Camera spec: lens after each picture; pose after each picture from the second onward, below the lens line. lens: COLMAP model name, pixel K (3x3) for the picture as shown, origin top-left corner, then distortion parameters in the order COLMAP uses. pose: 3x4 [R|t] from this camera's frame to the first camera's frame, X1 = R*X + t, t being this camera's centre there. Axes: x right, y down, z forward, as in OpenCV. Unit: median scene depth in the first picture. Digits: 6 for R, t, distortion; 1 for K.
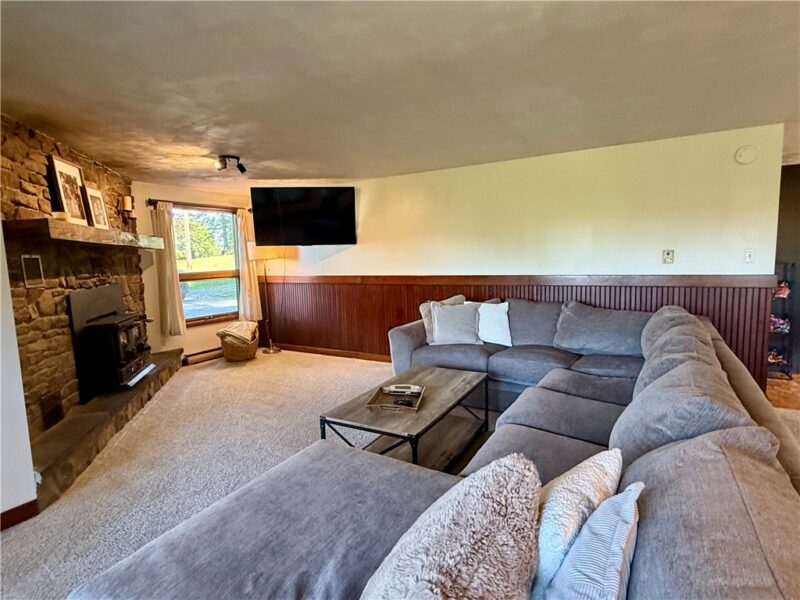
lens RADIAL K [[422.9, 0, 400.0], [0, 422.9, 300.0], [0, 0, 1]] dist [0.000612, 0.000133]
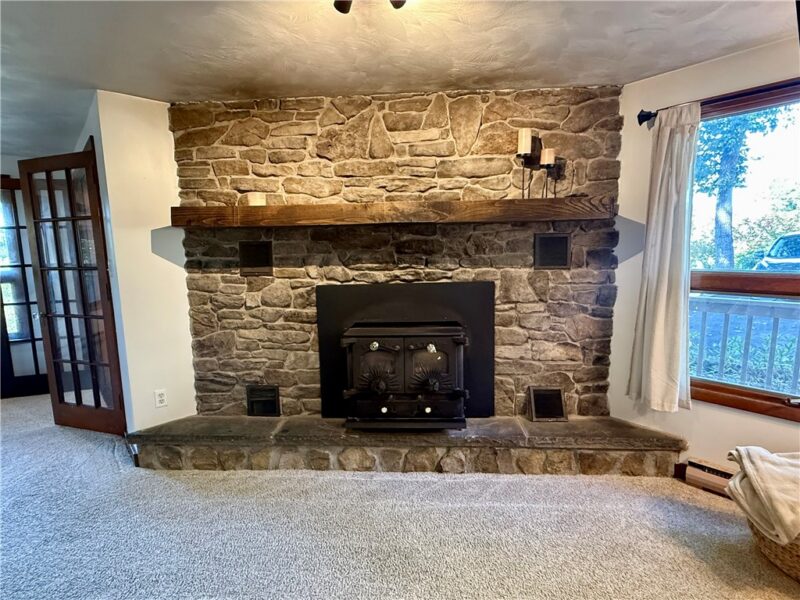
lens RADIAL K [[397.9, 0, 400.0], [0, 397.9, 300.0], [0, 0, 1]] dist [-0.000101, 0.000022]
pose [[-0.318853, 0.151935, -0.935547, -0.078388], [-0.070929, 0.980475, 0.183405, -0.132540], [0.945147, 0.124836, -0.301851, 1.275974]]
